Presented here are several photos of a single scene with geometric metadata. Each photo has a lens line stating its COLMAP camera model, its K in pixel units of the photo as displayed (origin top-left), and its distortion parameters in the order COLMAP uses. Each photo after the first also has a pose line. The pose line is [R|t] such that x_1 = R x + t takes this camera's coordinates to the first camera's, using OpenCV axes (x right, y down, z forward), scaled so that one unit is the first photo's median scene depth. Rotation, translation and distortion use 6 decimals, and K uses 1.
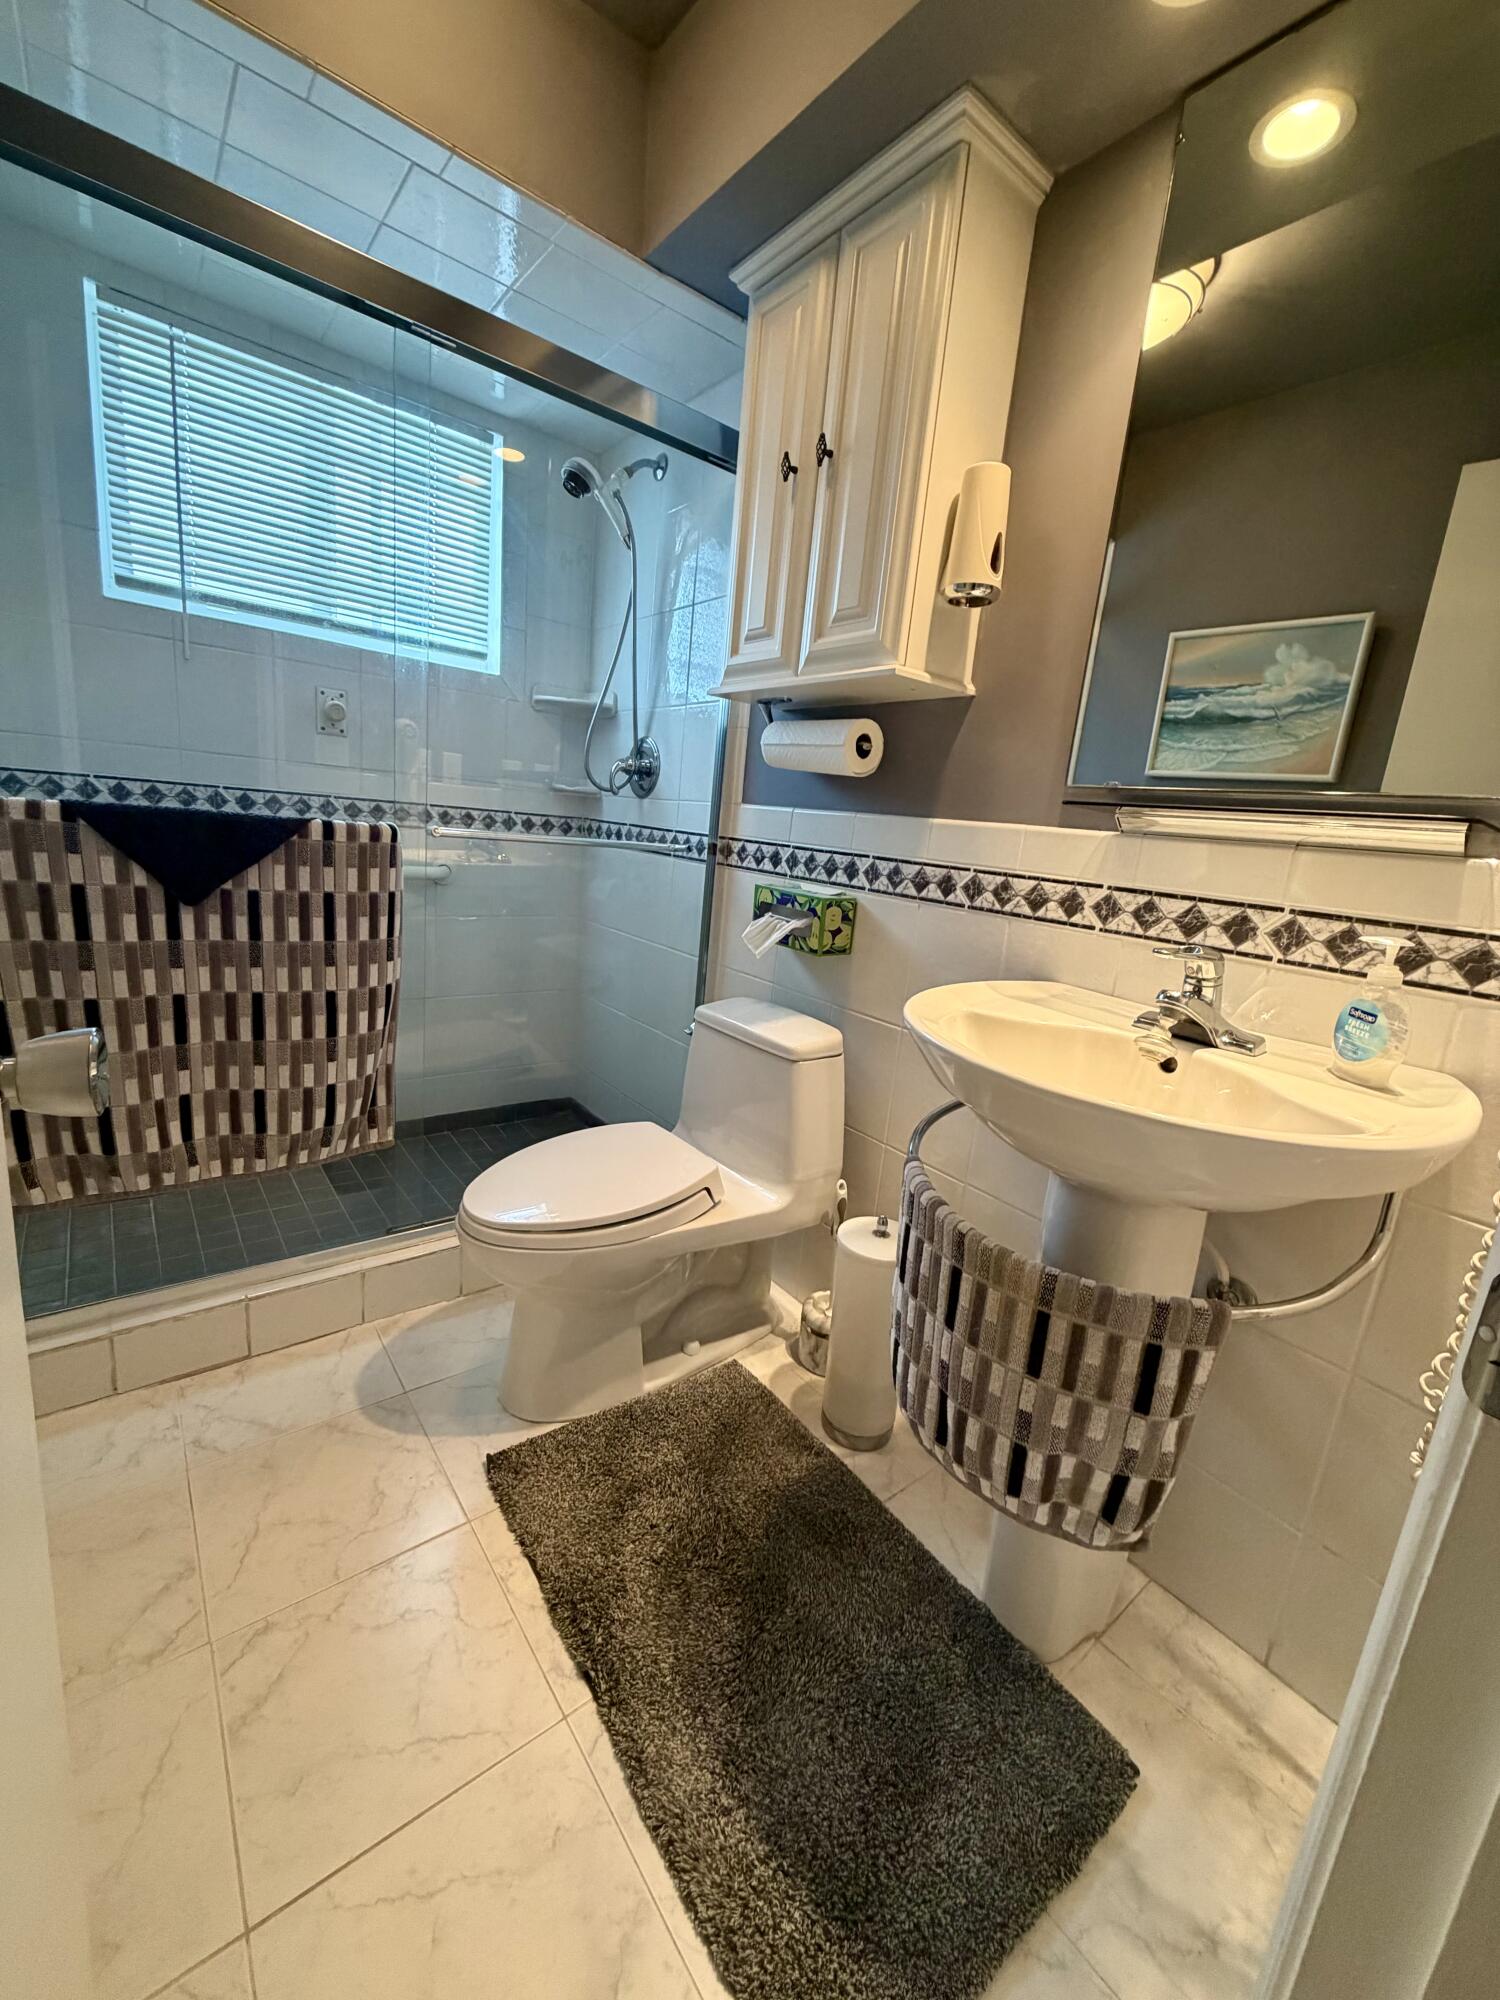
lens RADIAL K [[798.1, 0, 749.2], [0, 798.1, 995.7], [0, 0, 1]] dist [-0.001845, 0.000310]
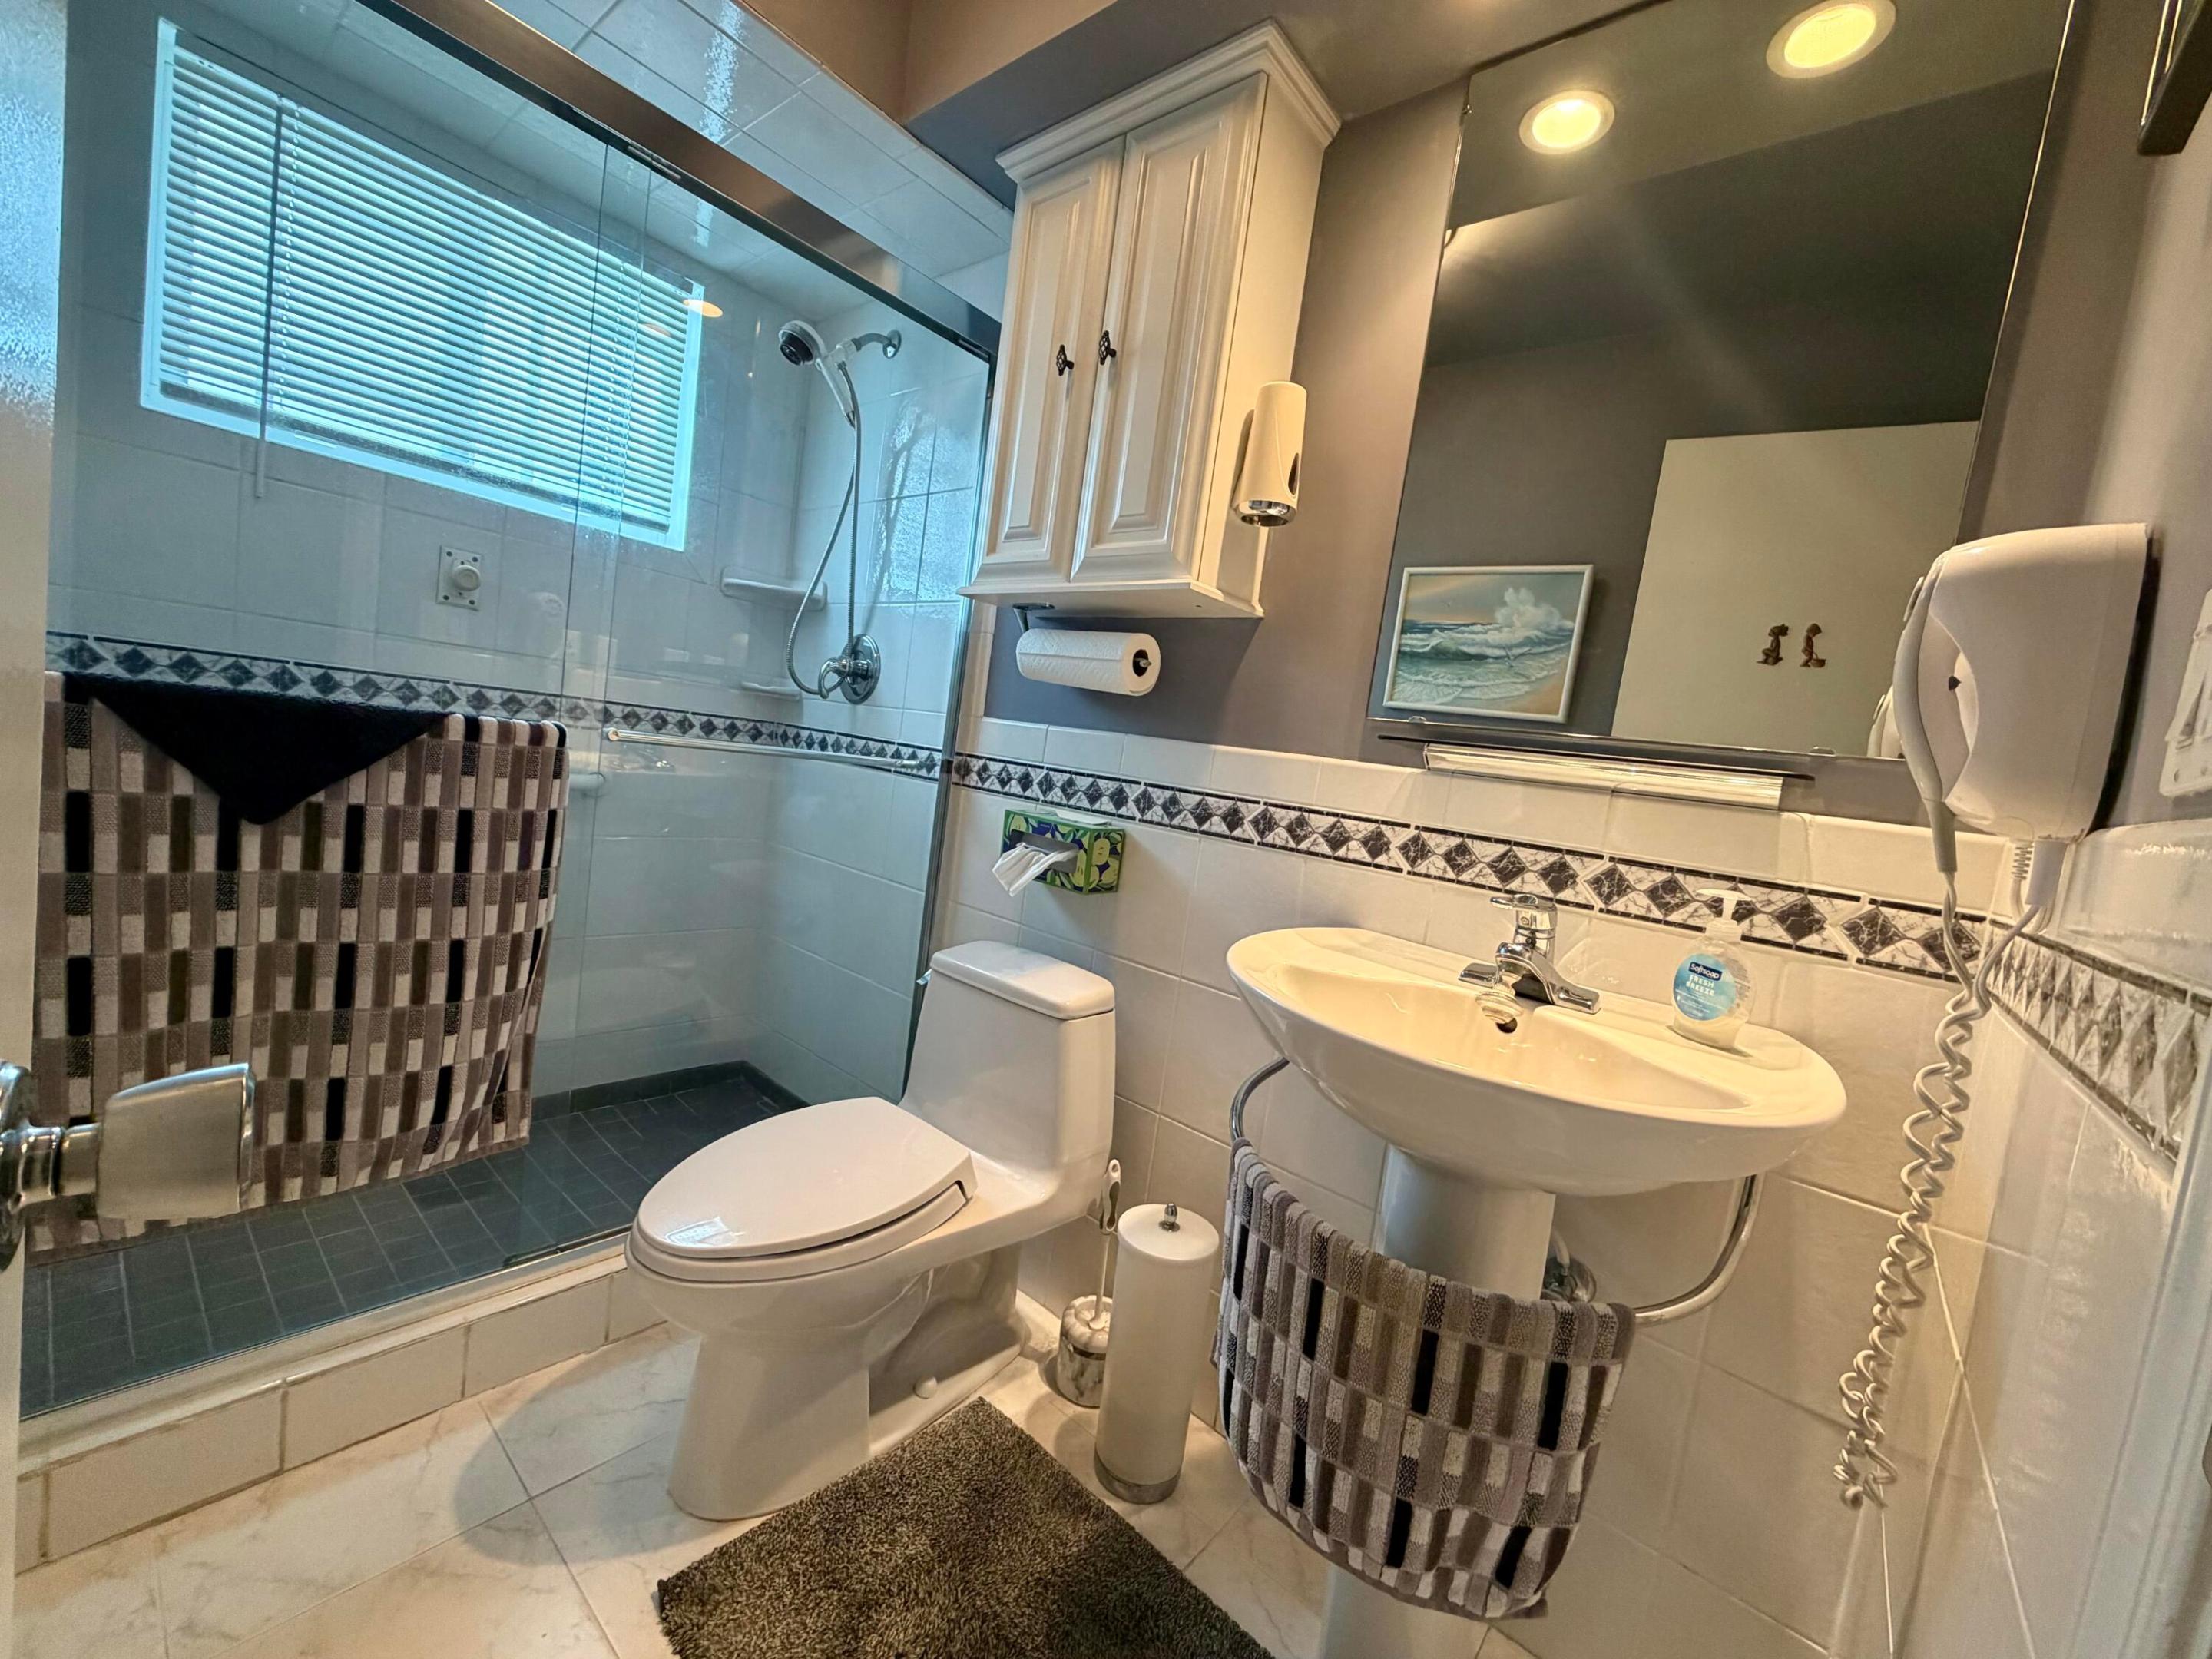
lens RADIAL K [[882.7, 0, 1104.0], [0, 882.7, 832.1], [0, 0, 1]] dist [-0.001845, 0.000310]
pose [[0.979167, 0.020941, 0.201973, -0.100730], [0.000064, 0.994636, -0.103436, -0.020577], [-0.203055, 0.101294, 0.973914, 0.060130]]
